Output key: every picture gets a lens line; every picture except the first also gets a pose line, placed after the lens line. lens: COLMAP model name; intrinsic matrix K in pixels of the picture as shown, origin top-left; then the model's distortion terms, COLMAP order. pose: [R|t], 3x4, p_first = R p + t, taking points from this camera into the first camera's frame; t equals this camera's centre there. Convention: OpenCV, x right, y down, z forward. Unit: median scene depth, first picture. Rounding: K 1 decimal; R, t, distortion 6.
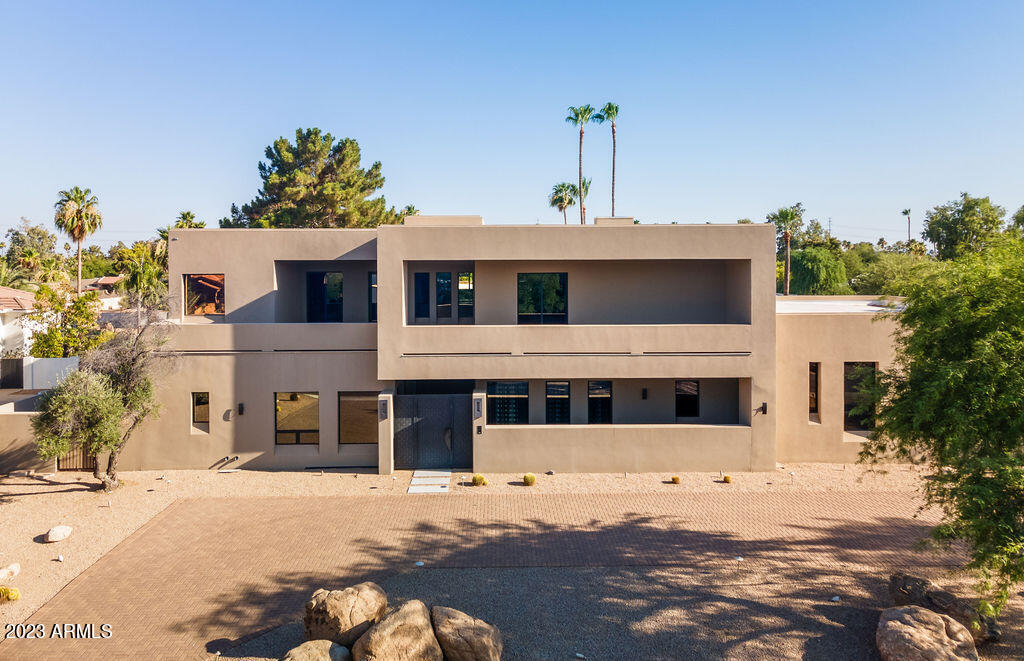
lens RADIAL K [[817.9, 0, 512.0], [0, 817.9, 297.2], [0, 0, 1]] dist [0.038672, 0.127409]
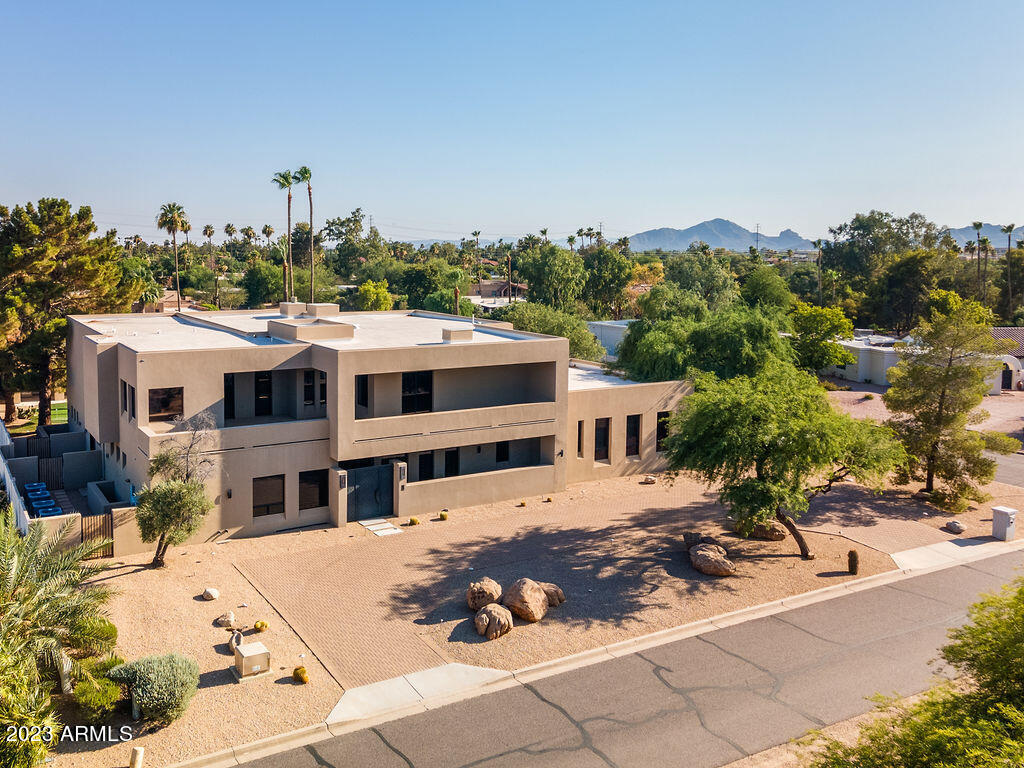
lens RADIAL K [[931.1, 0, 512.0], [0, 931.1, 384.0], [0, 0, 1]] dist [0.211606, 0.002441]
pose [[0.855208, -0.058276, 0.514998, -0.719793], [0.005934, 0.994694, 0.102703, -0.190355], [-0.518251, -0.084777, 0.851016, -0.500103]]
